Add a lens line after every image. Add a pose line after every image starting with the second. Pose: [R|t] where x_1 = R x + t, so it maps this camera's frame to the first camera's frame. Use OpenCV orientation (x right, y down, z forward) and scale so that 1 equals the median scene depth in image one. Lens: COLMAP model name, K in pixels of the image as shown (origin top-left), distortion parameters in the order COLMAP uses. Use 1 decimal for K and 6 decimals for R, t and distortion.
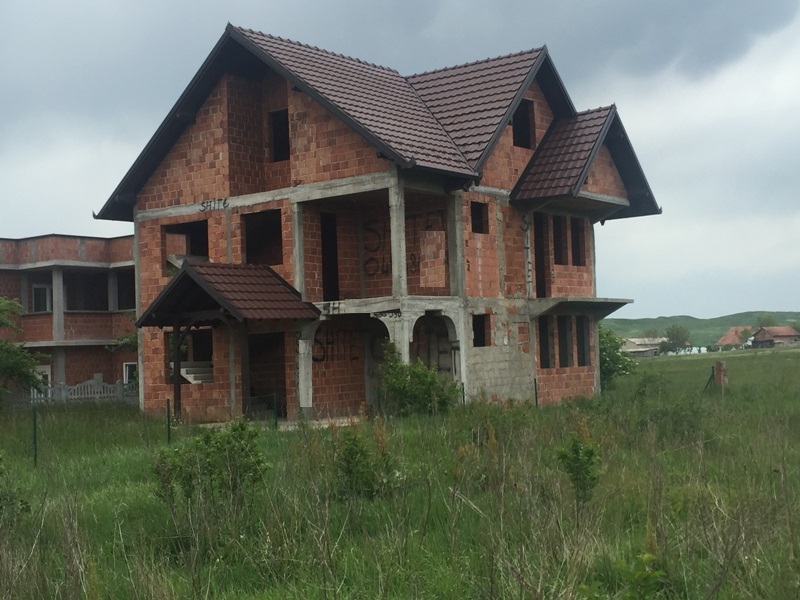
lens RADIAL K [[1181.2, 0, 400.0], [0, 1181.2, 301.4], [0, 0, 1]] dist [0.022443, 0.000000]
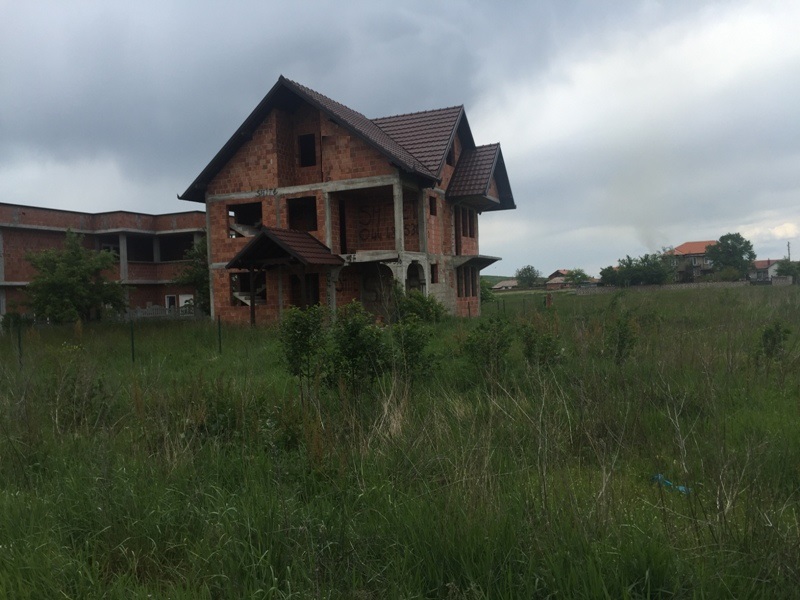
lens RADIAL K [[675.3, 0, 399.7], [0, 675.3, 297.6], [0, 0, 1]] dist [0.044790, 0.004701]
pose [[0.976341, 0.003627, 0.216205, -0.177866], [-0.013236, 0.998987, 0.043015, 0.017287], [-0.215830, -0.044859, 0.975400, 0.073243]]
